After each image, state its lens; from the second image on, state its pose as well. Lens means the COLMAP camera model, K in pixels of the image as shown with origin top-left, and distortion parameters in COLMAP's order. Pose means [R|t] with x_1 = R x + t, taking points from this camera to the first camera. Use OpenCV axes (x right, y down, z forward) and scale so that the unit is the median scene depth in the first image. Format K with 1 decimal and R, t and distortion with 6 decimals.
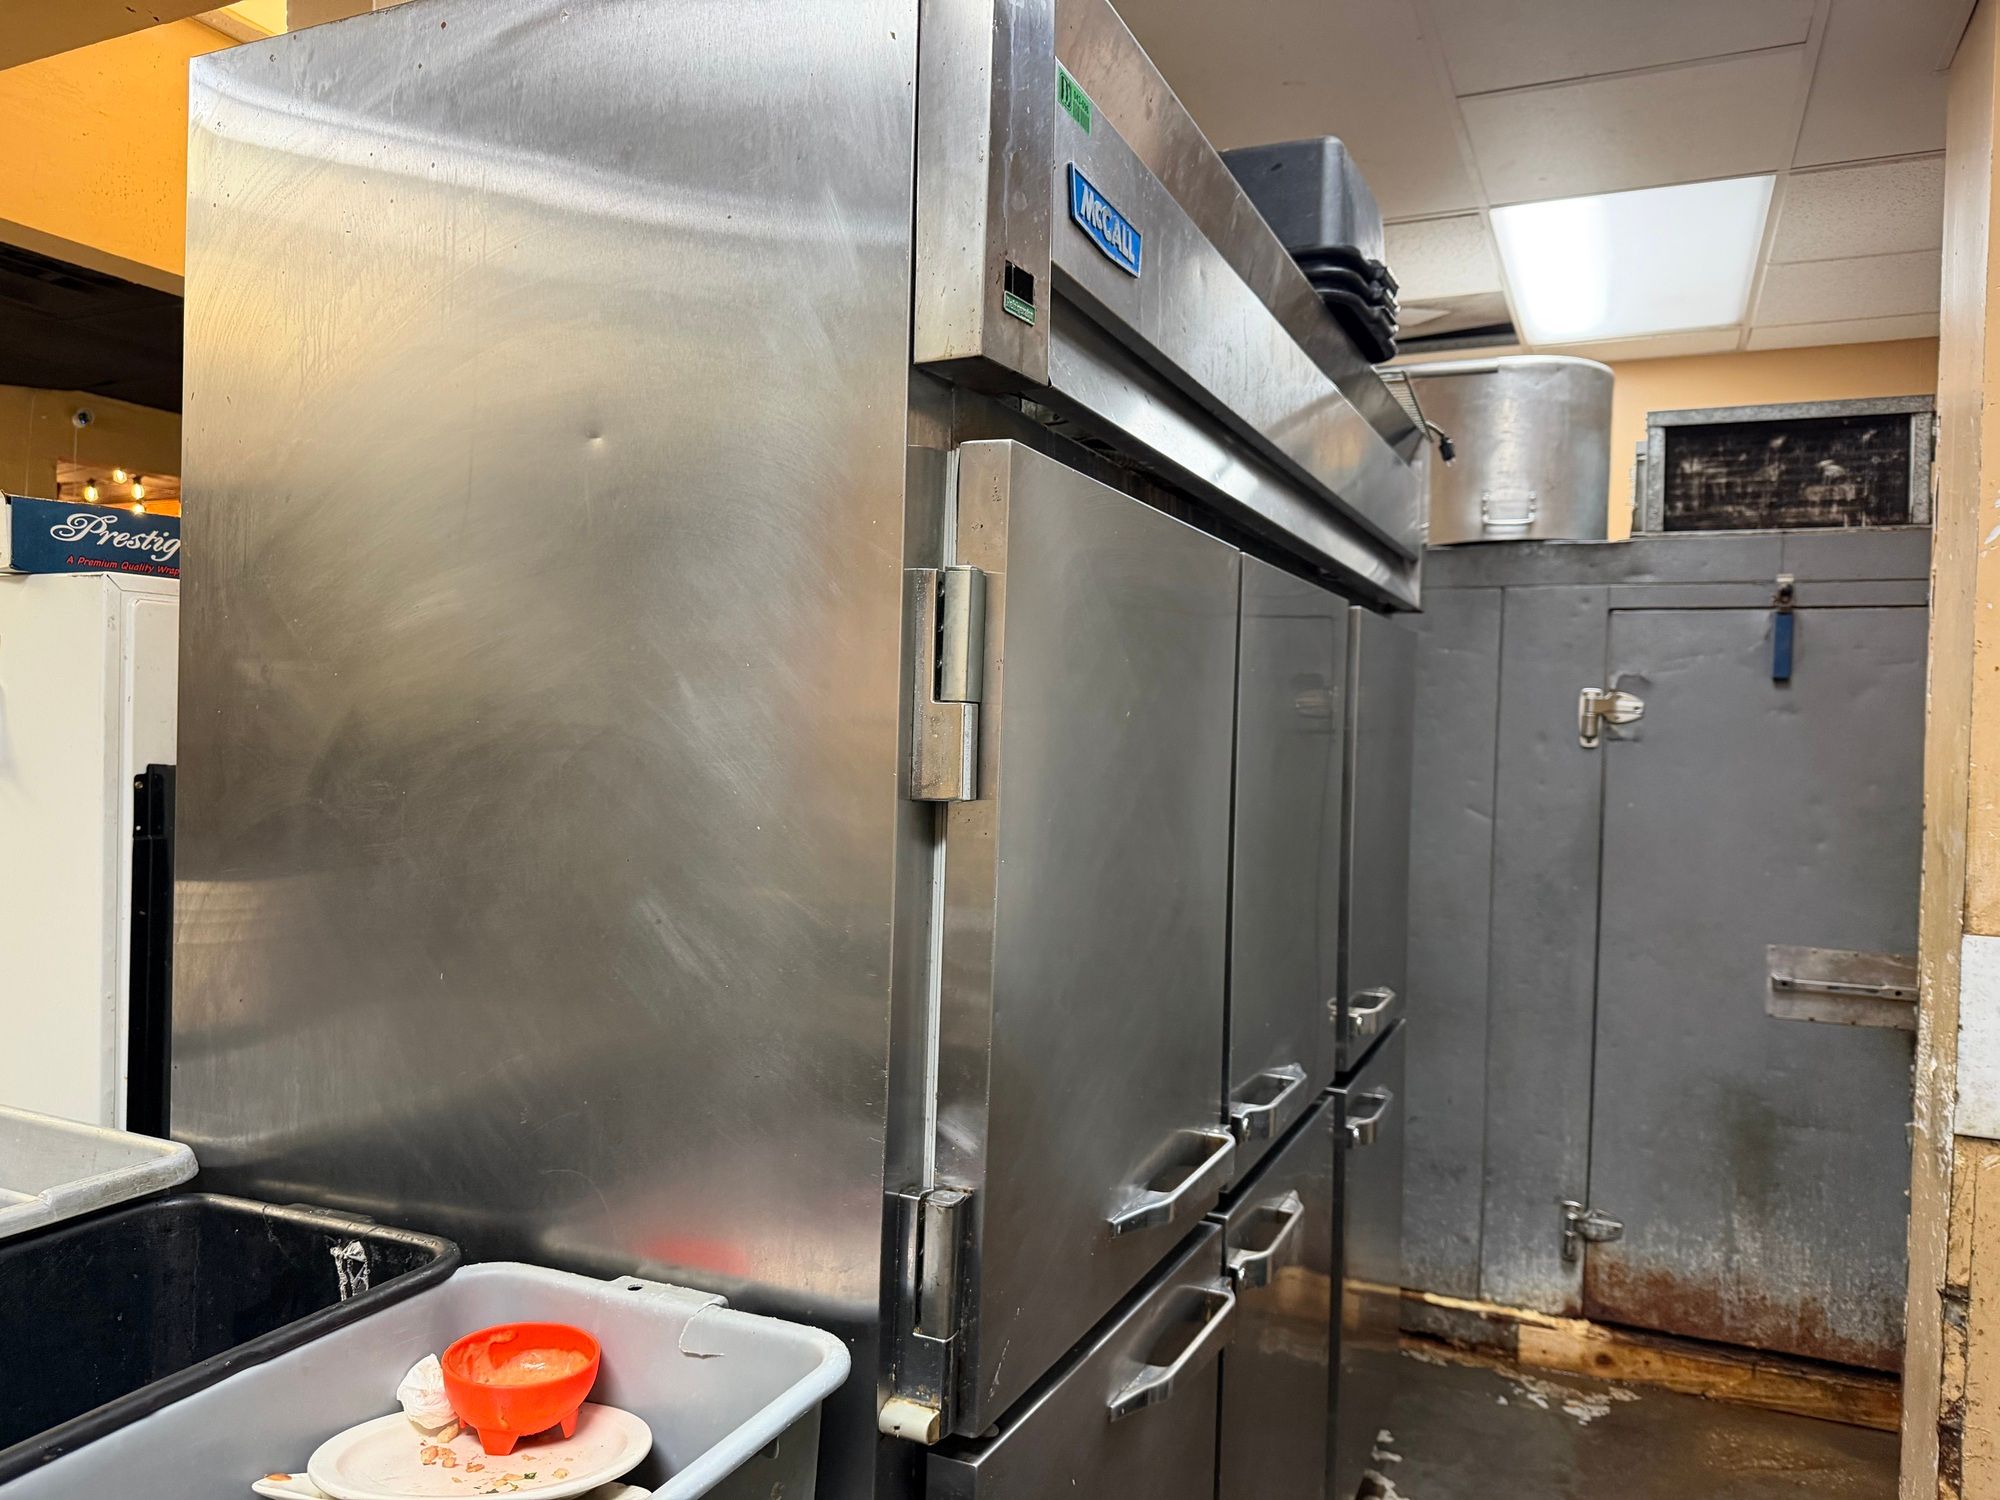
lens RADIAL K [[1425.5, 0, 1016.4], [0, 1425.5, 769.6], [0, 0, 1]] dist [0.039935, -0.041281]
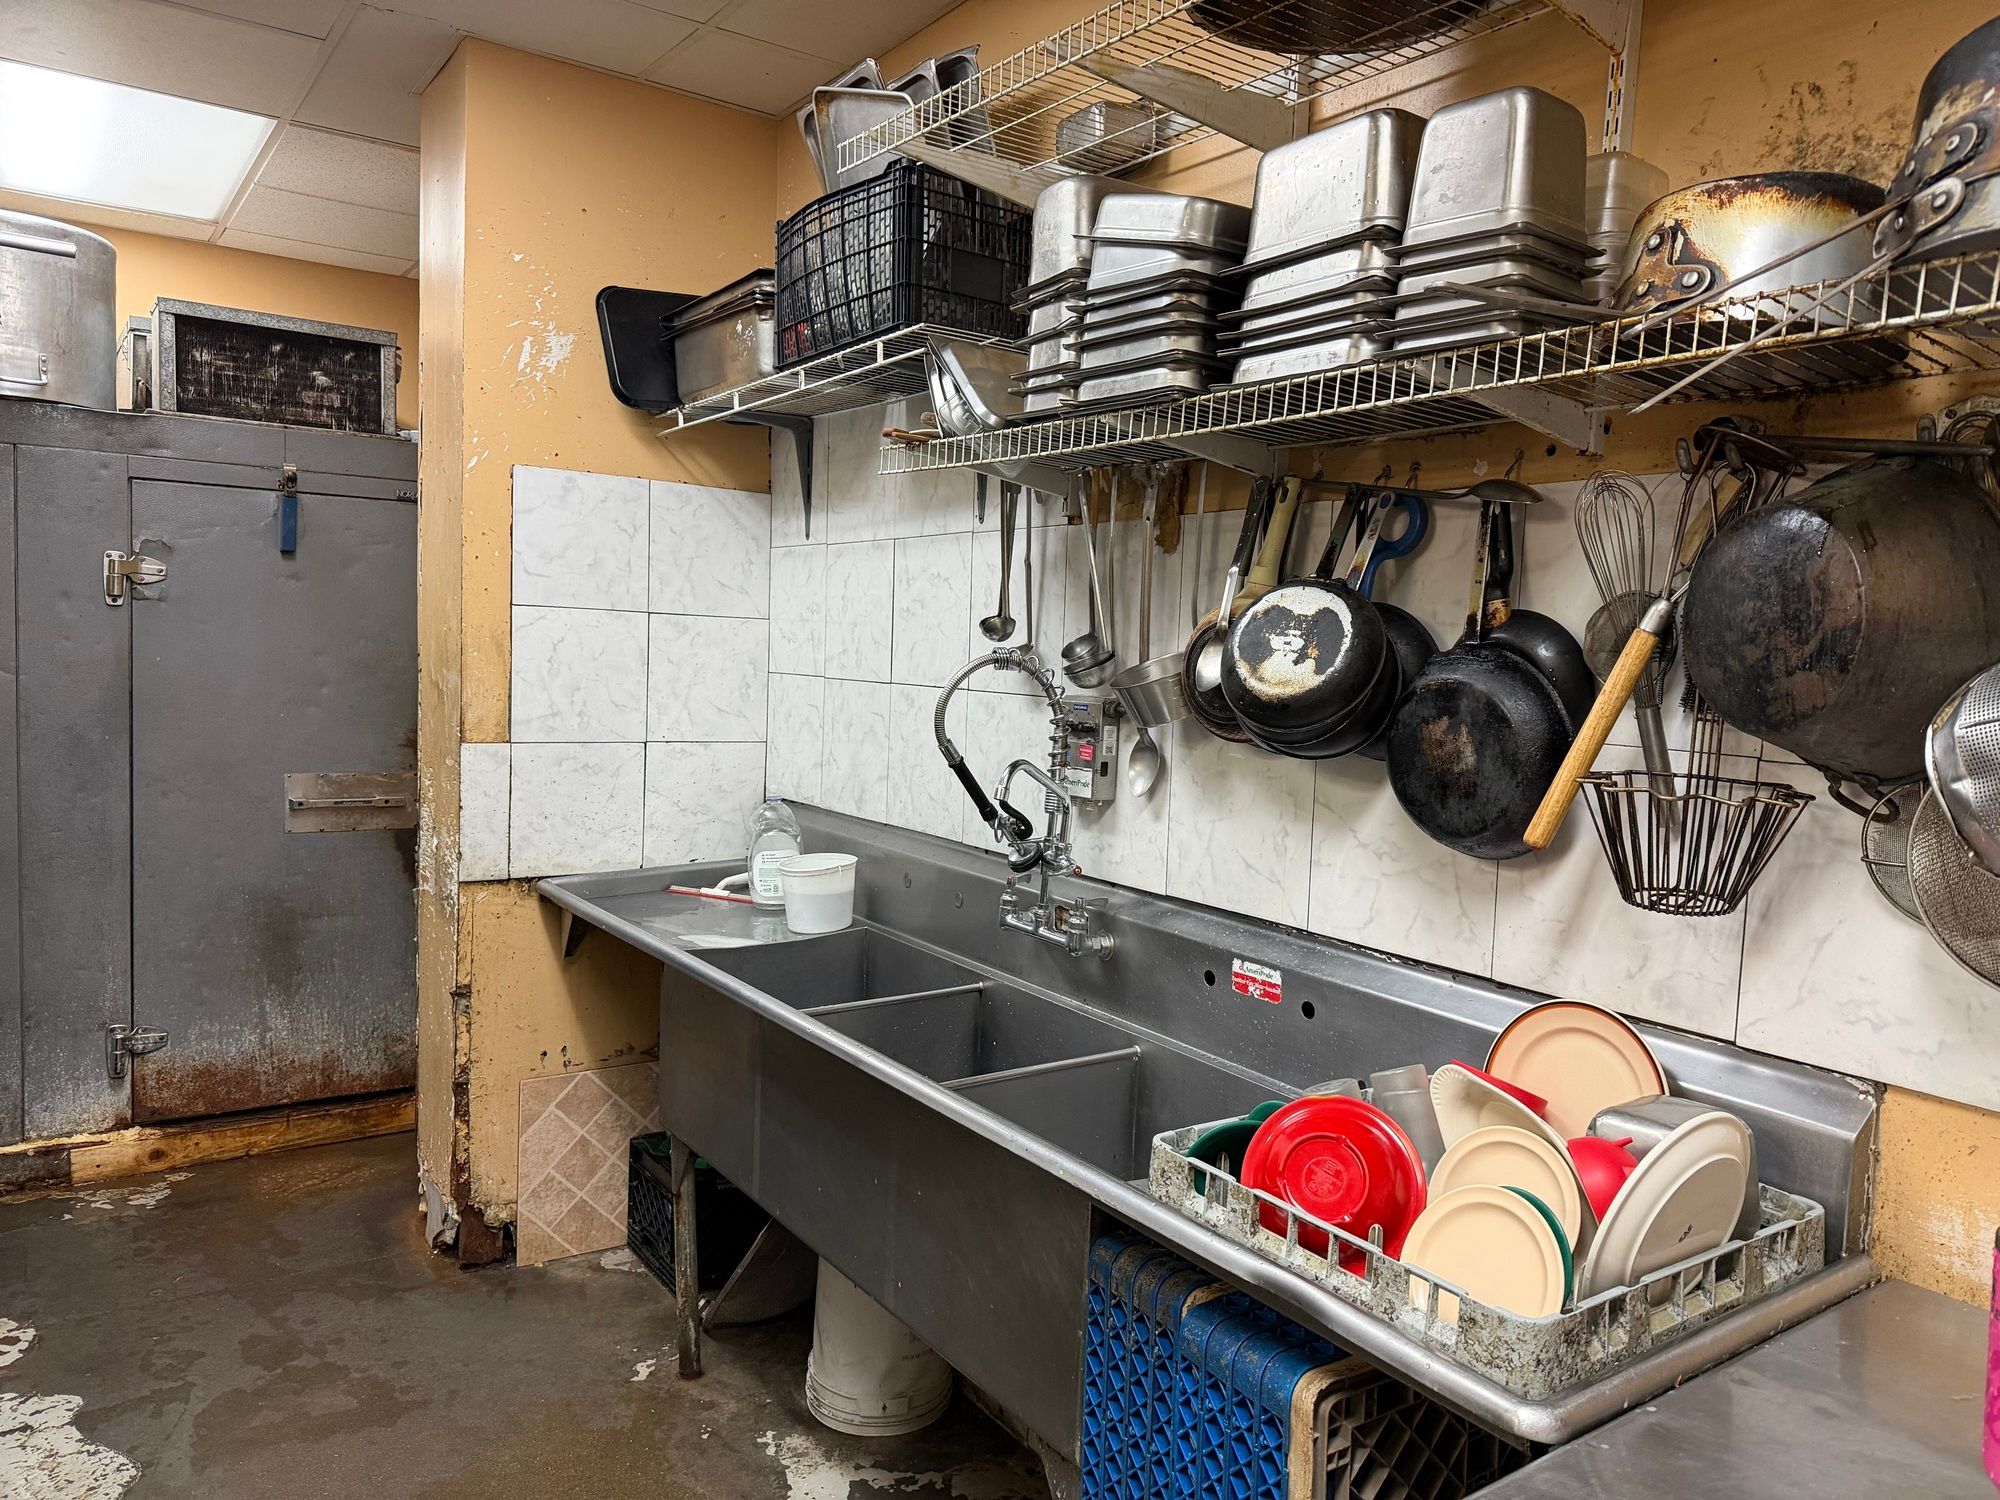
lens RADIAL K [[1425.5, 0, 1007.7], [0, 1425.5, 747.7], [0, 0, 1]] dist [0.039935, -0.041281]
pose [[0.523507, -0.067856, 0.849315, -0.178579], [-0.003490, 0.996644, 0.081778, 0.000082], [-0.852014, -0.045775, 0.521513, -0.138778]]
